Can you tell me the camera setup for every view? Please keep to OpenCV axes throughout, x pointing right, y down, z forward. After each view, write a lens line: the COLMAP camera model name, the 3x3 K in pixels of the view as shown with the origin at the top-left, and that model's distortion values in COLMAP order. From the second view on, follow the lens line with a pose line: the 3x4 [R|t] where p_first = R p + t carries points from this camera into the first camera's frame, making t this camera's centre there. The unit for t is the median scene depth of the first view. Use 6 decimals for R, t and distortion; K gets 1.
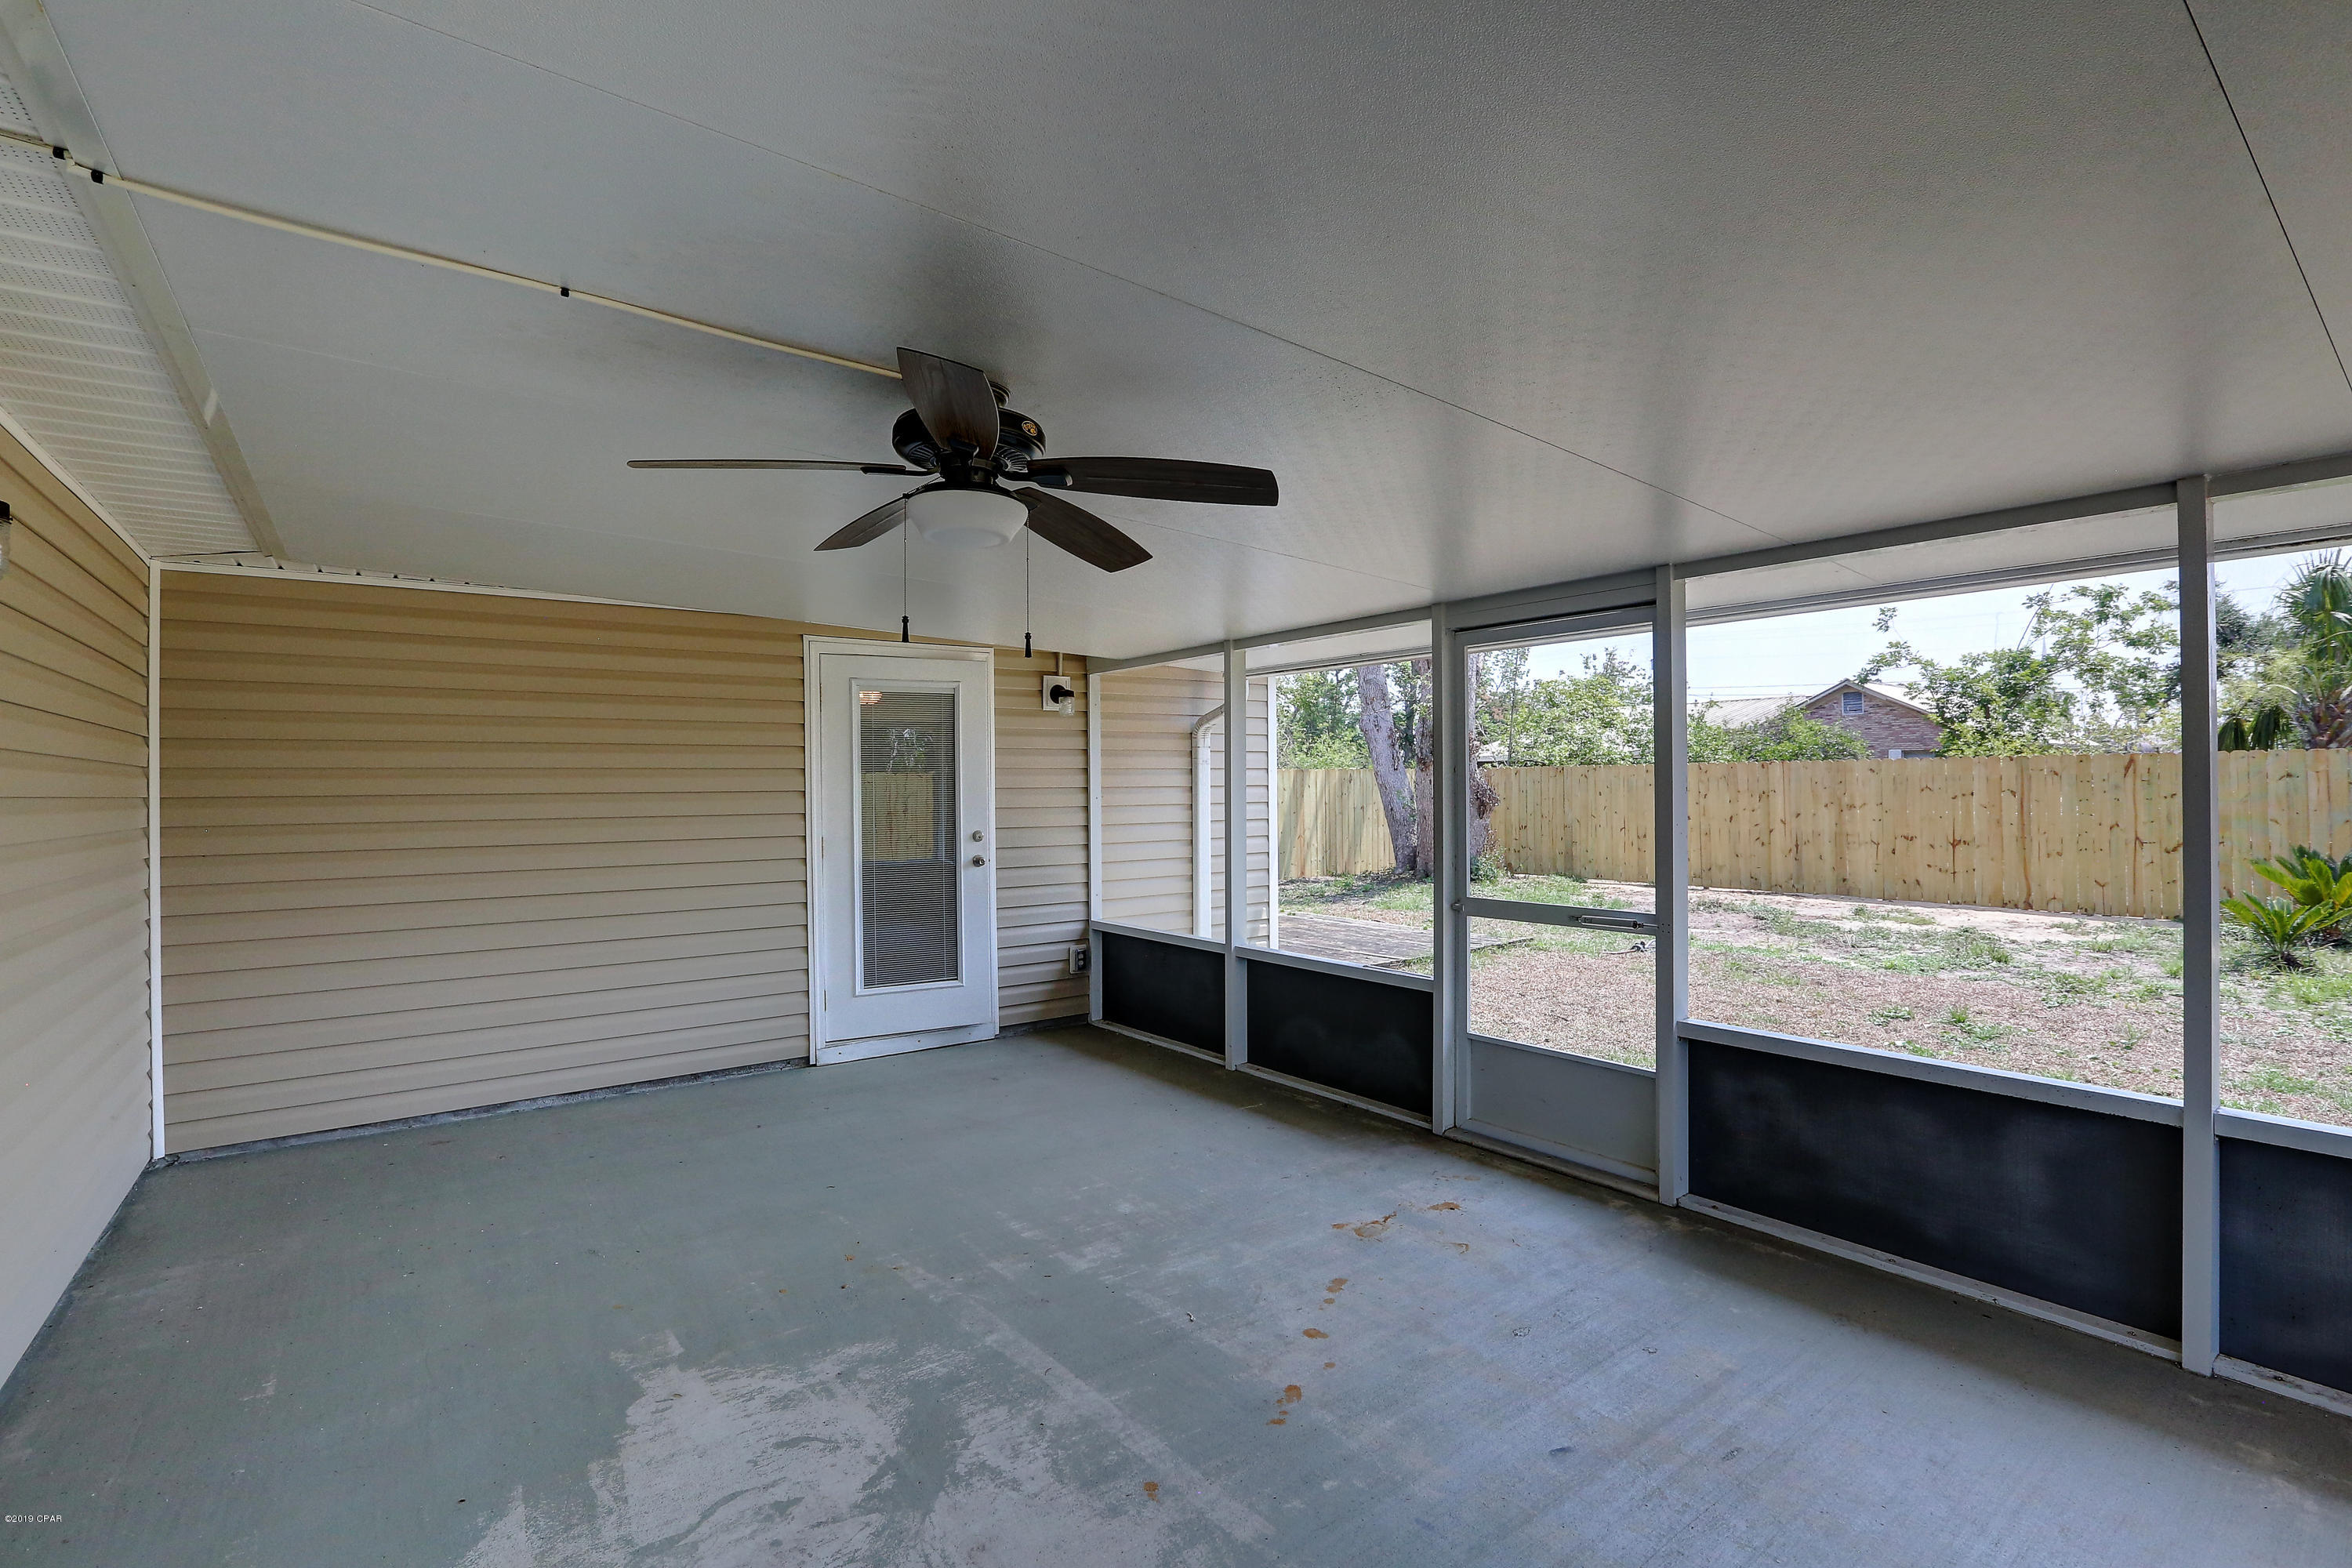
lens RADIAL K [[1073.6, 0, 1181.7], [0, 1073.6, 788.3], [0, 0, 1]] dist [-0.026400, 0.003220]
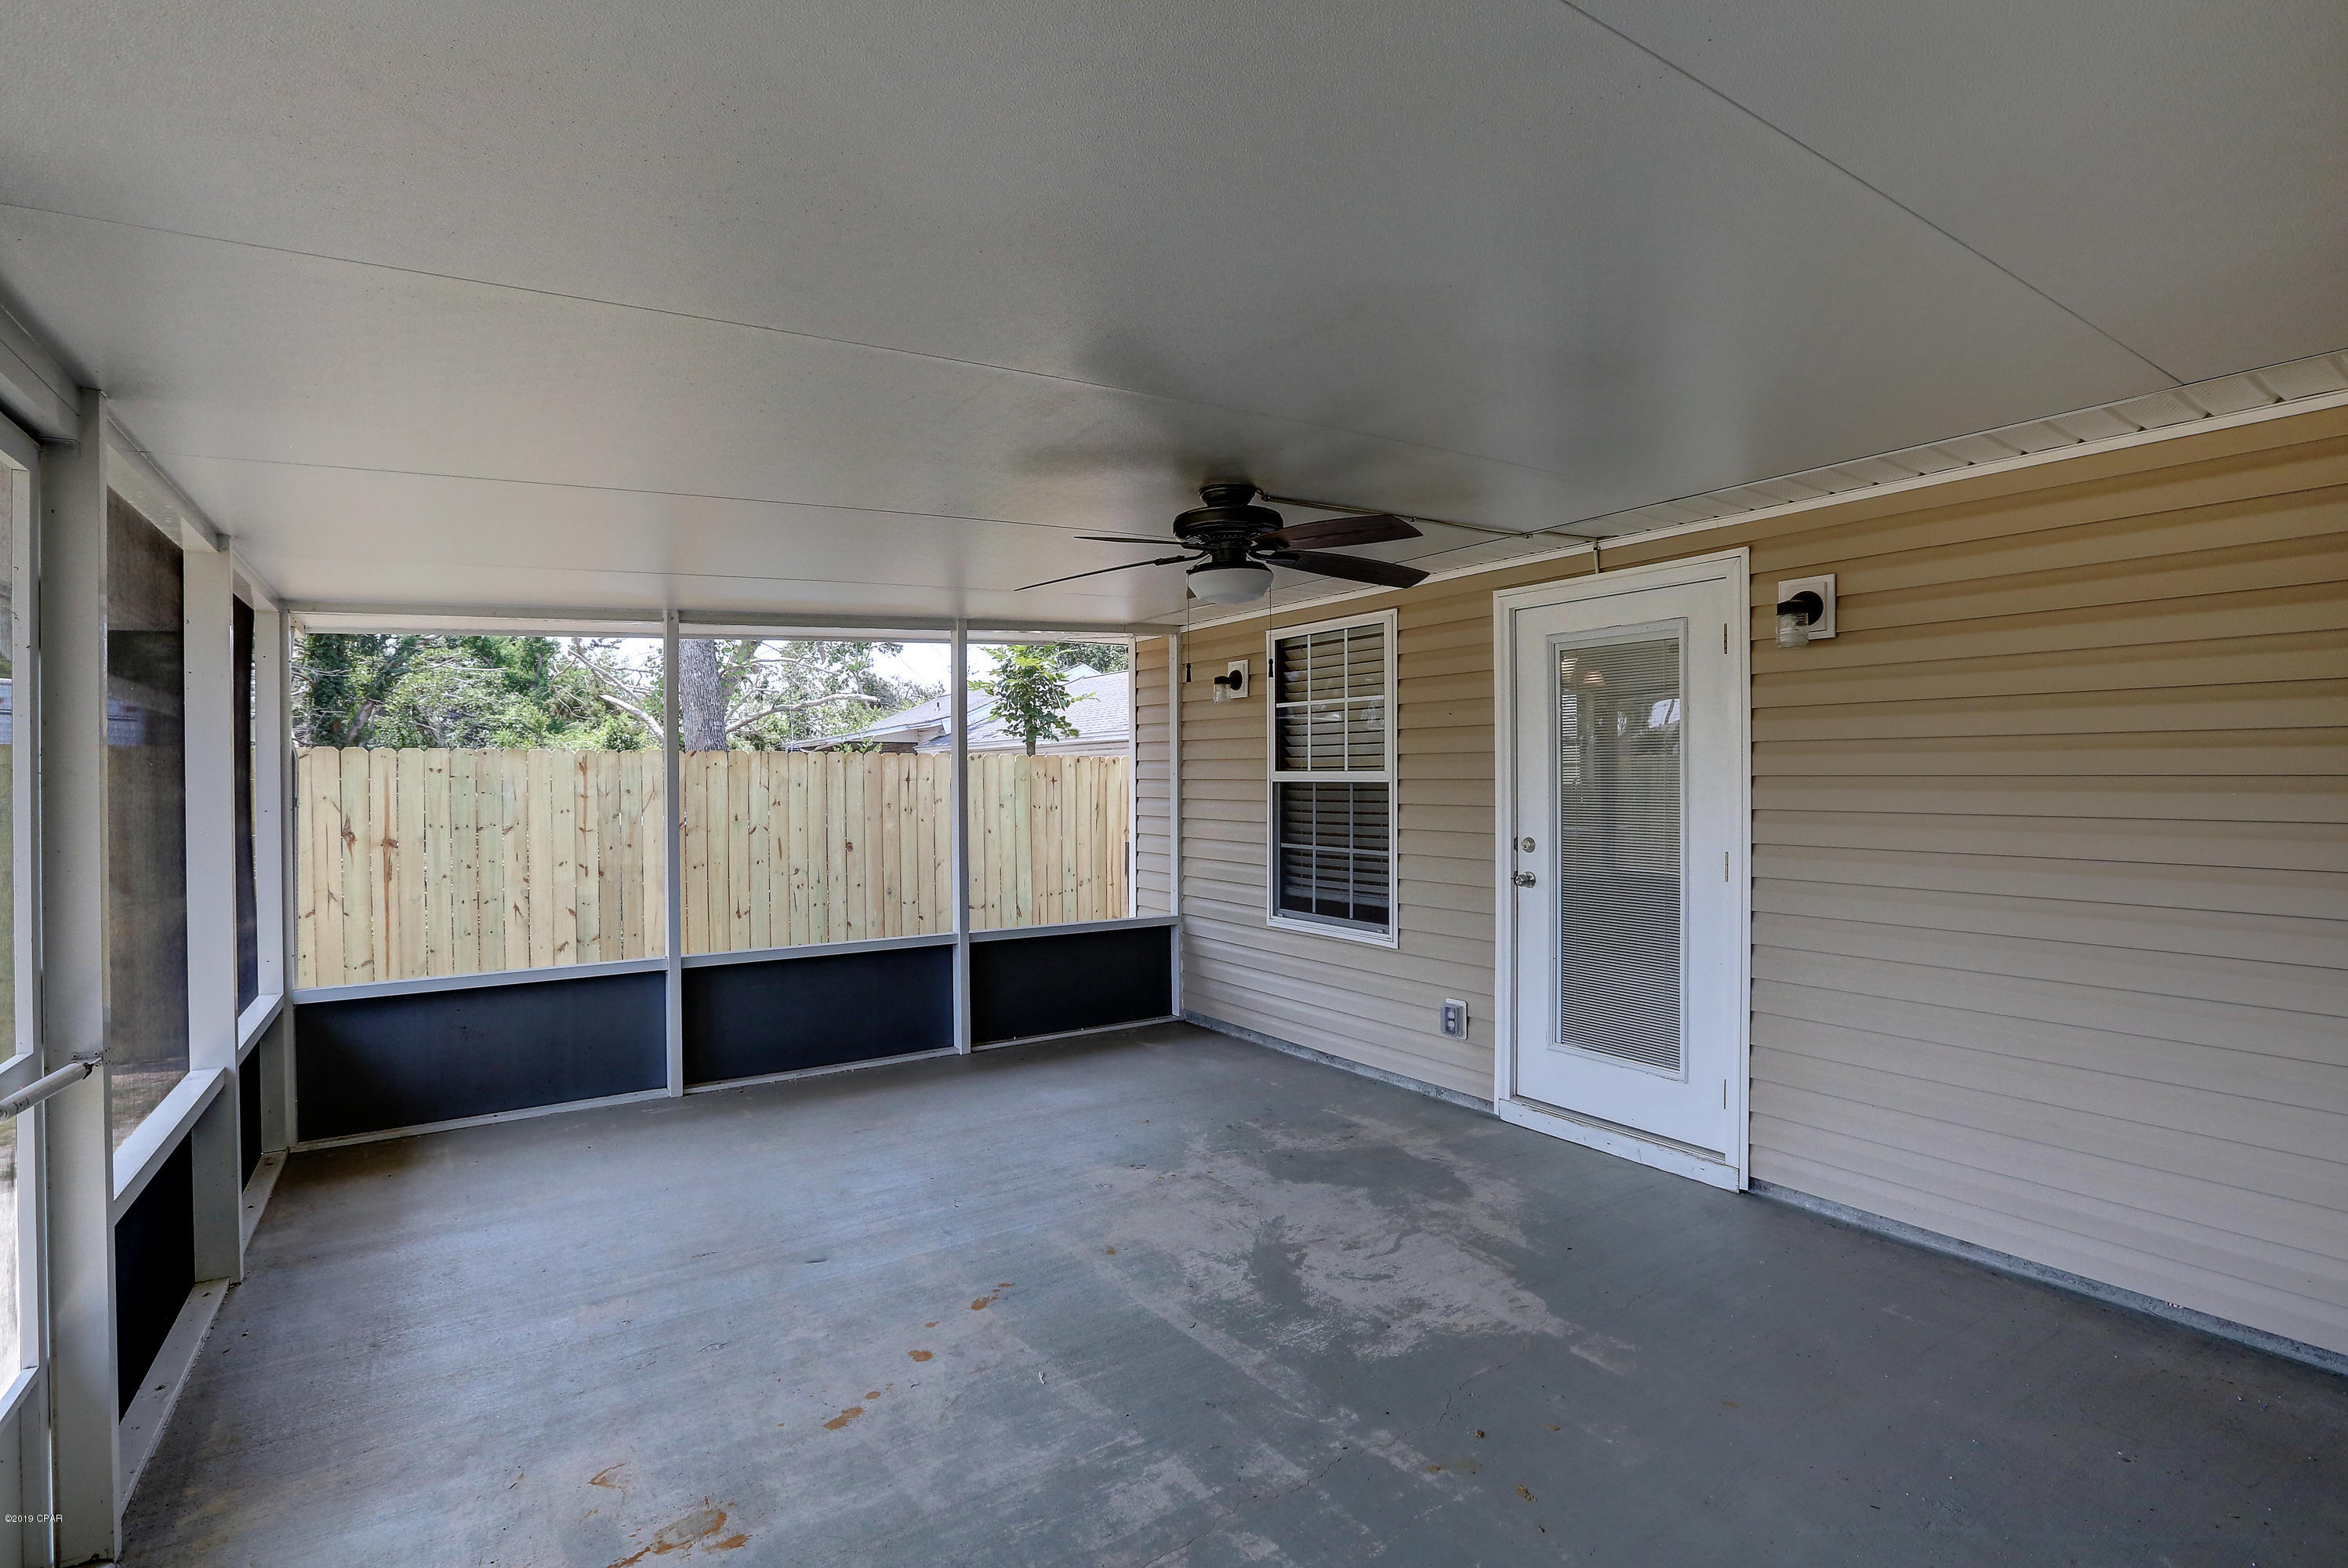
lens RADIAL K [[1071.8, 0, 1169.7], [0, 1071.8, 778.9], [0, 0, 1]] dist [-0.026400, 0.003220]
pose [[-0.998244, 0.015898, 0.057058, -0.174726], [0.016047, 0.999869, 0.002164, -0.005394], [-0.057016, 0.003076, -0.998369, 2.105683]]
